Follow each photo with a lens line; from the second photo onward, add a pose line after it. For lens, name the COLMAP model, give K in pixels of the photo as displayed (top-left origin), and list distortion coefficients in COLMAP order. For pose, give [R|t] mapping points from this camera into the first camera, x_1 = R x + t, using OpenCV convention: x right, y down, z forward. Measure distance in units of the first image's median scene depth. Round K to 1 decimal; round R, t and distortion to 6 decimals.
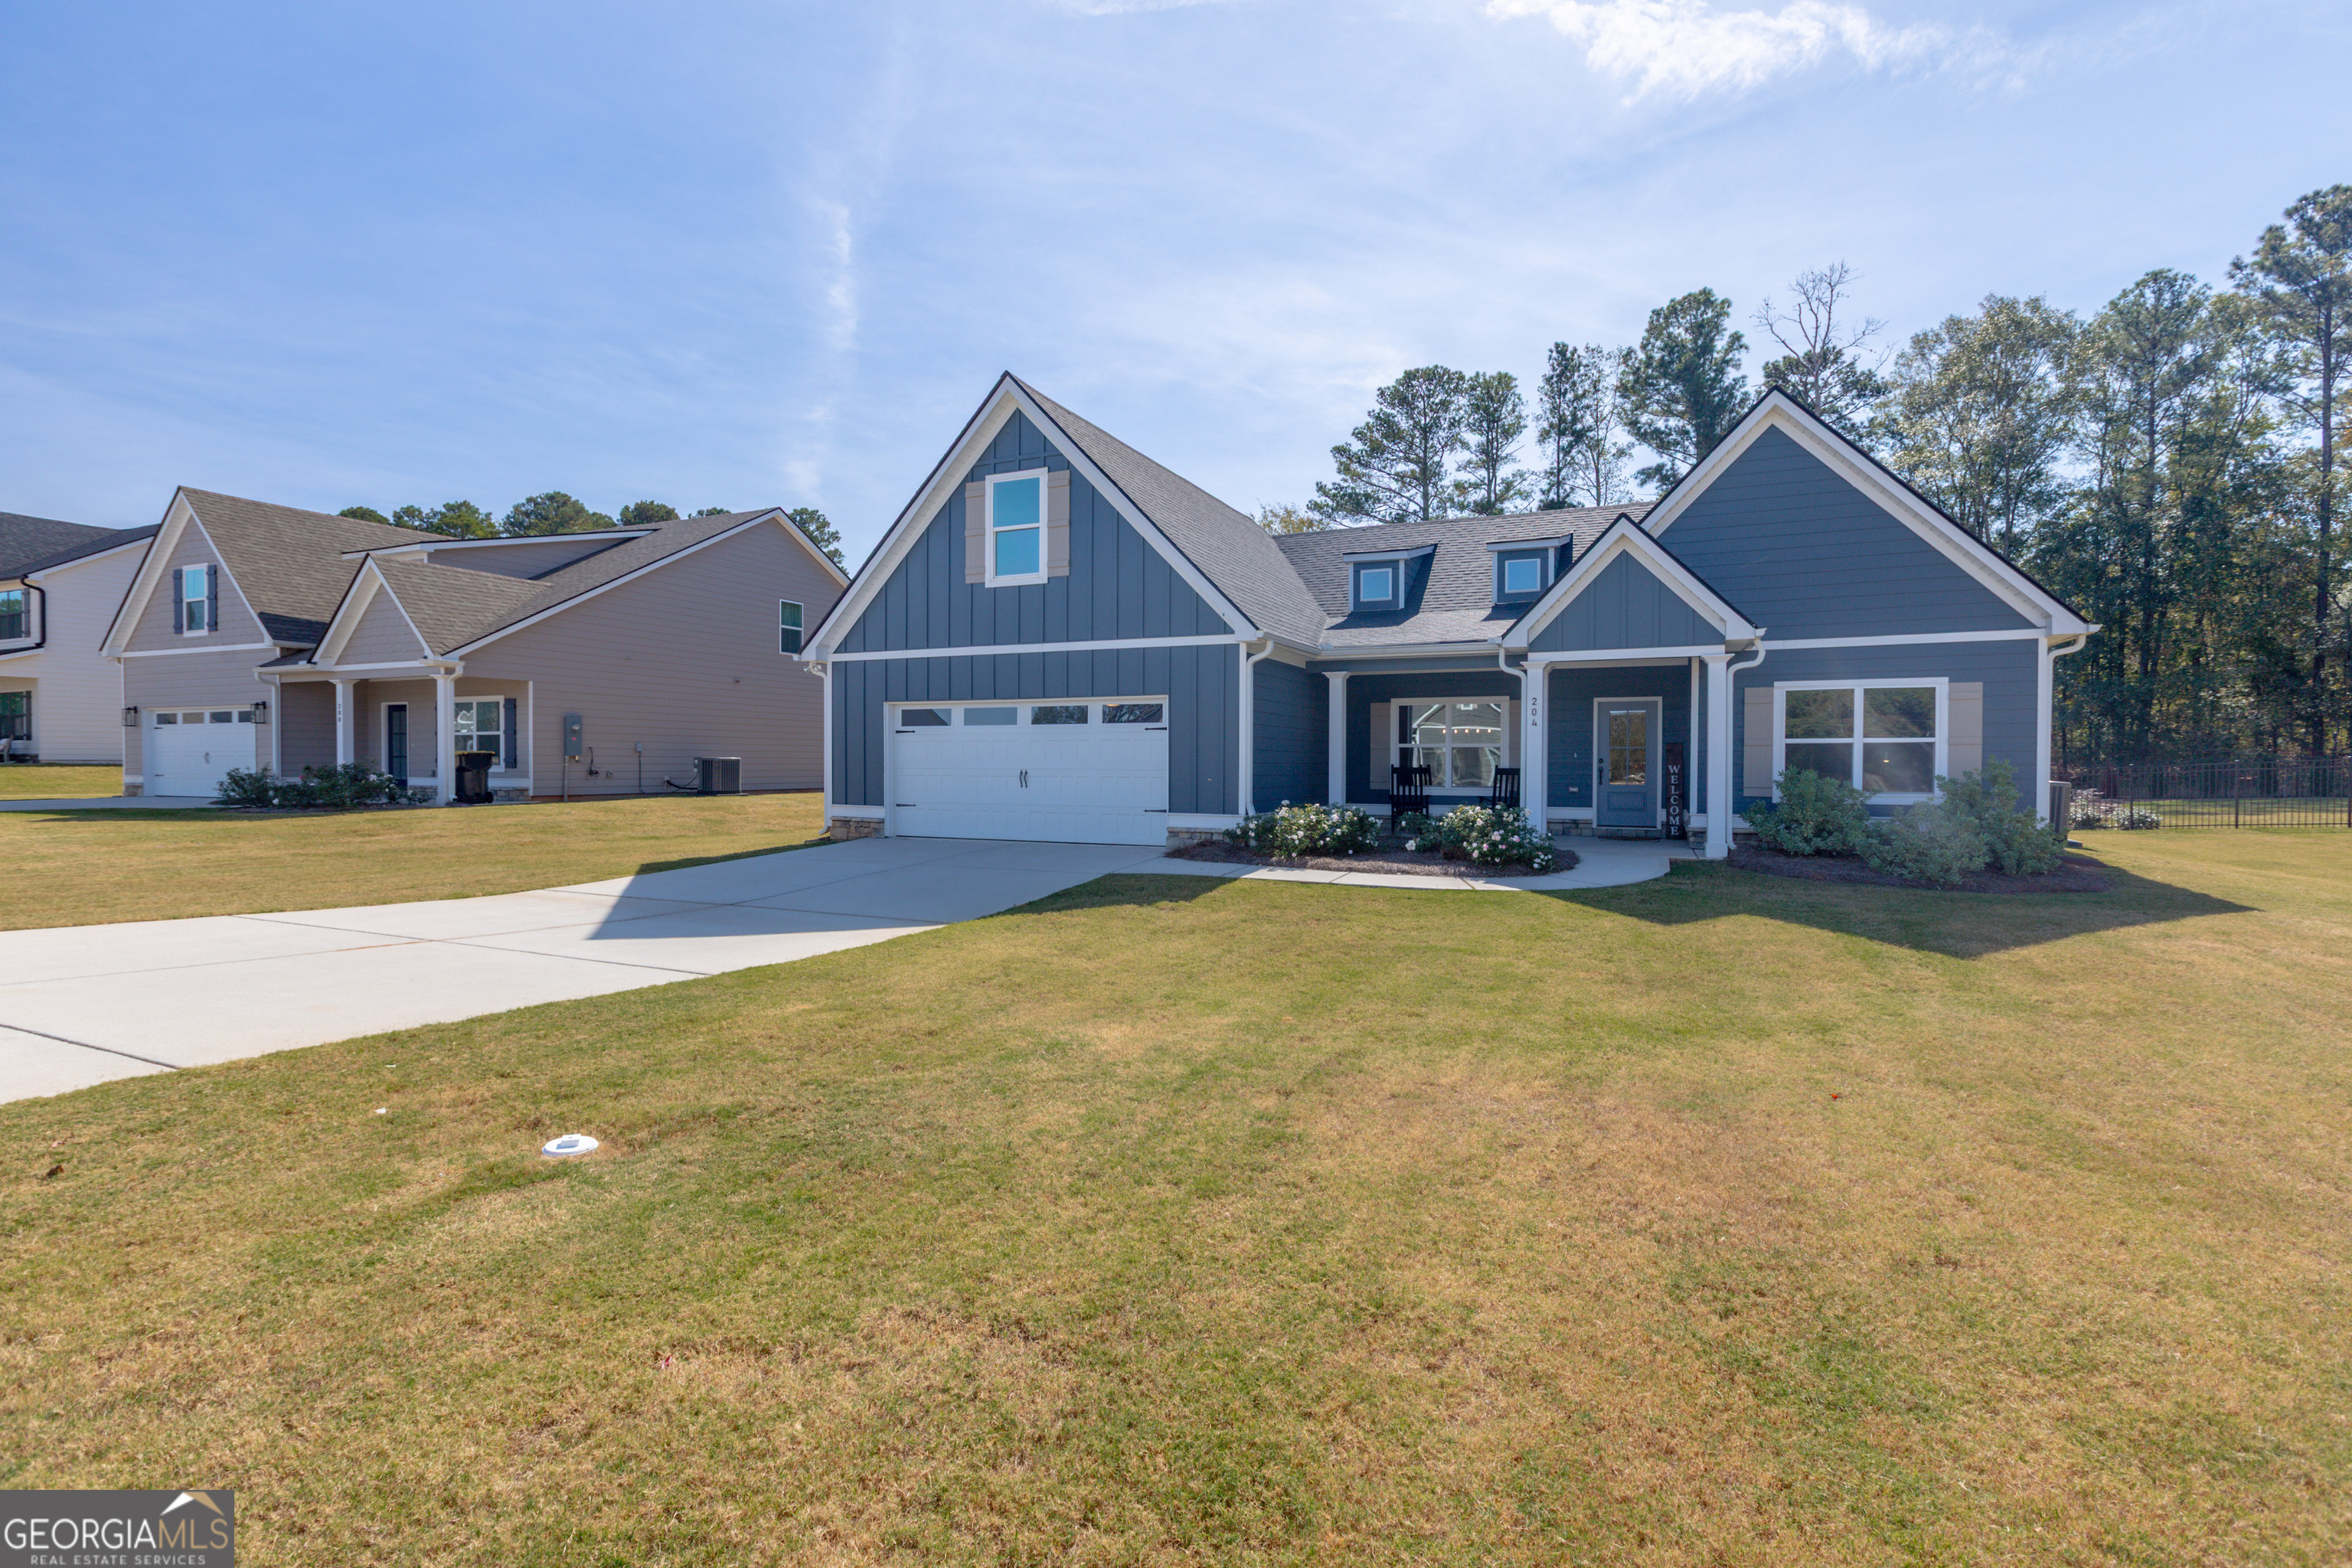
lens RADIAL K [[1070.6, 0, 1177.2], [0, 1070.6, 784.4], [0, 0, 1]] dist [-0.009121, 0.002319]
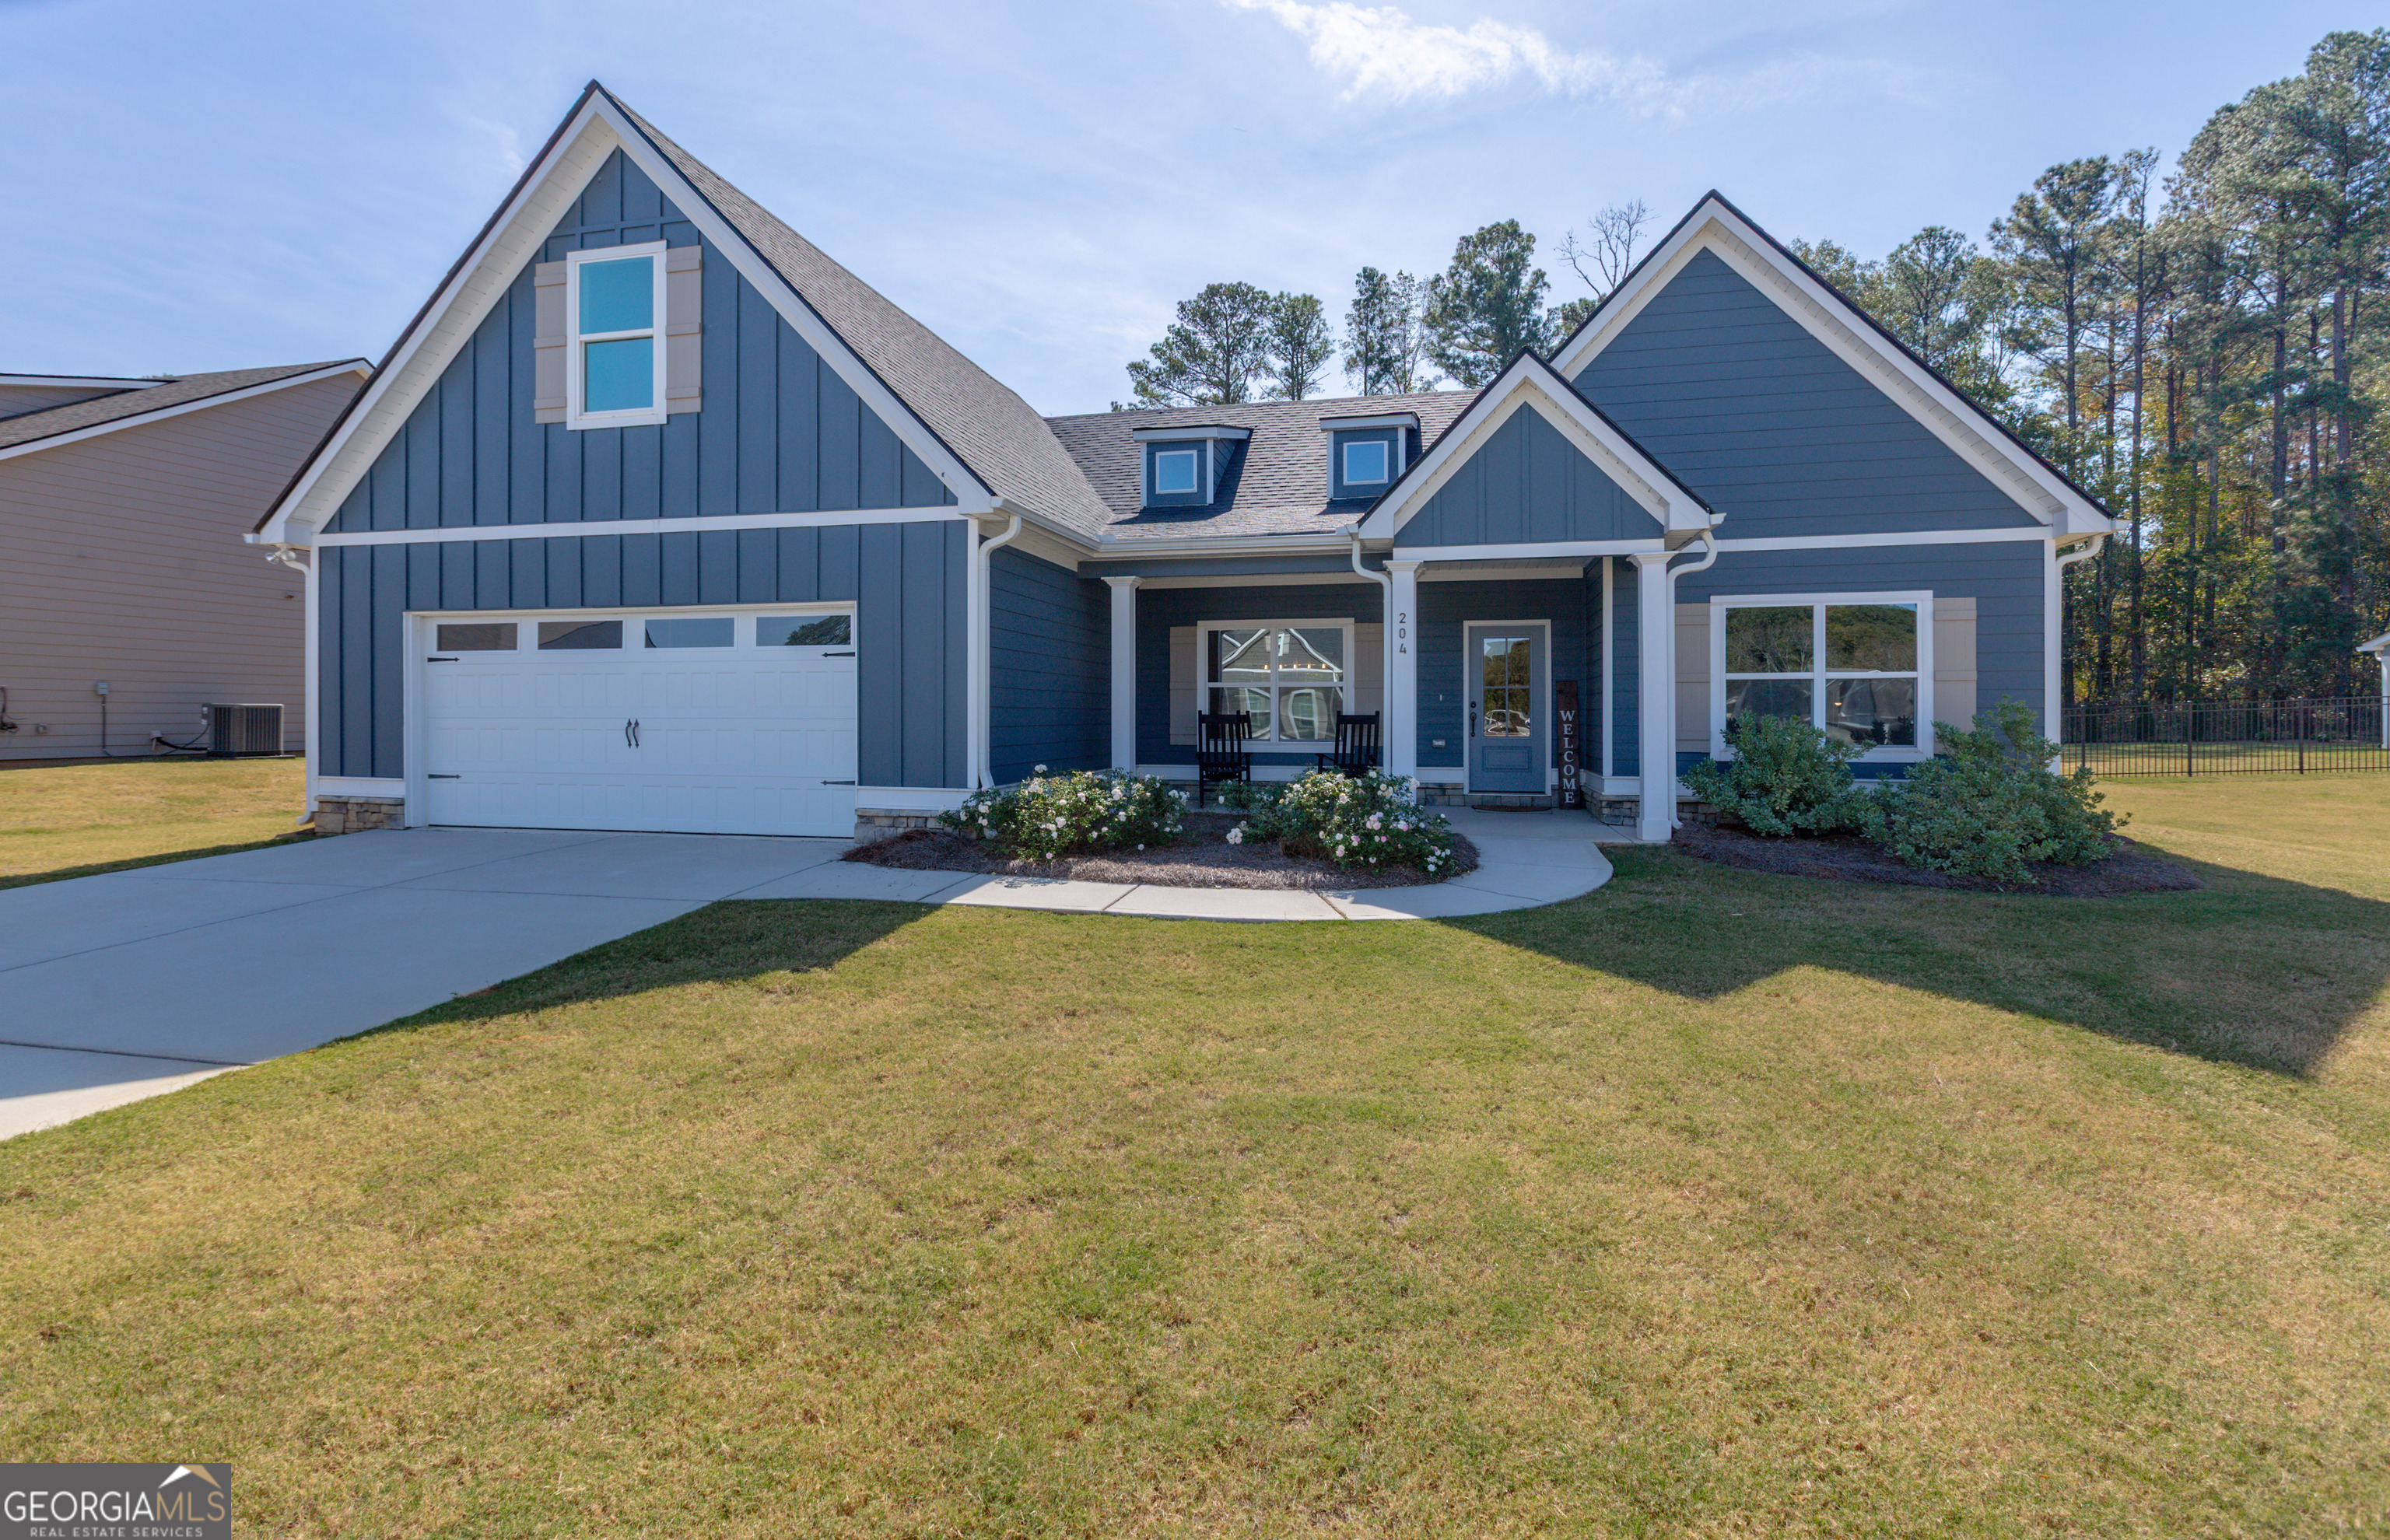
lens RADIAL K [[1104.1, 0, 1197.0], [0, 1104.1, 716.8], [0, 0, 1]] dist [-0.003794, 0.000600]
pose [[0.979759, -0.002559, 0.200166, 0.052182], [0.005979, 0.999846, -0.016487, -0.002166], [-0.200093, 0.017350, 0.979623, 0.286670]]
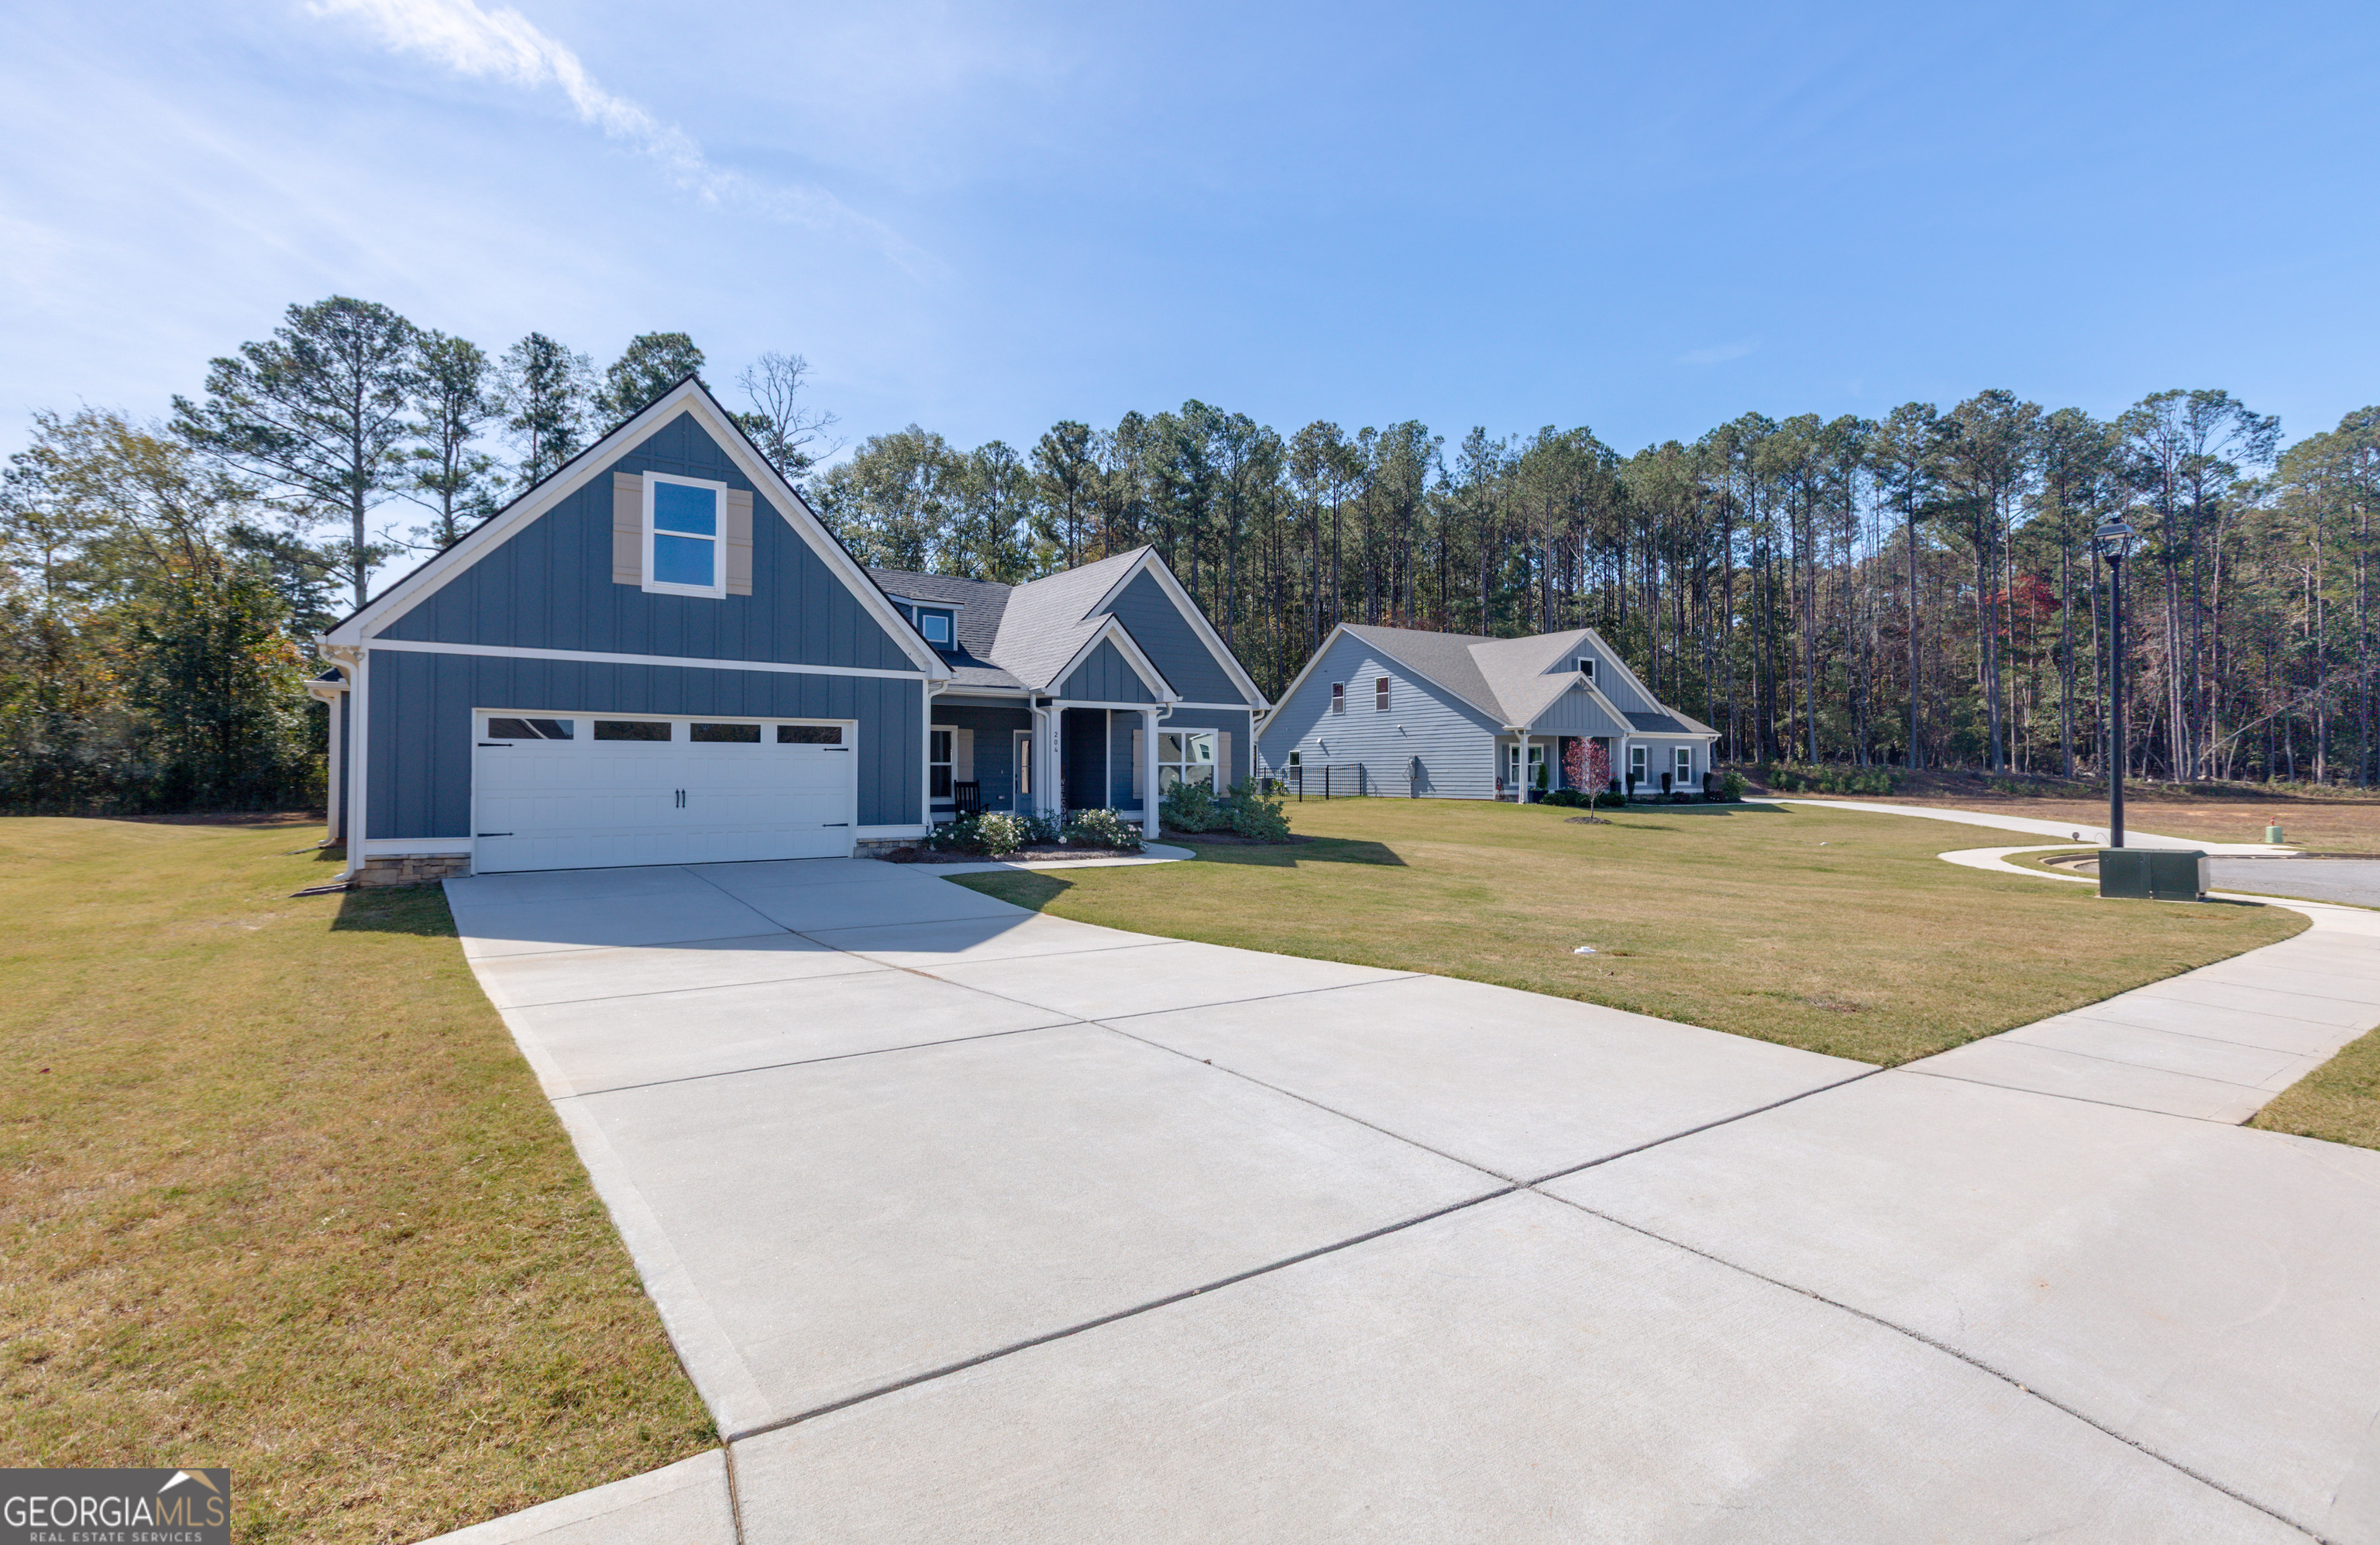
lens RADIAL K [[1099.7, 0, 1179.8], [0, 1099.7, 760.5], [0, 0, 1]] dist [-0.003794, 0.000600]
pose [[0.477282, 0.006562, 0.878726, -0.766430], [0.020094, 0.999629, -0.018379, -0.011933], [-0.878521, 0.026429, 0.476973, 0.145989]]
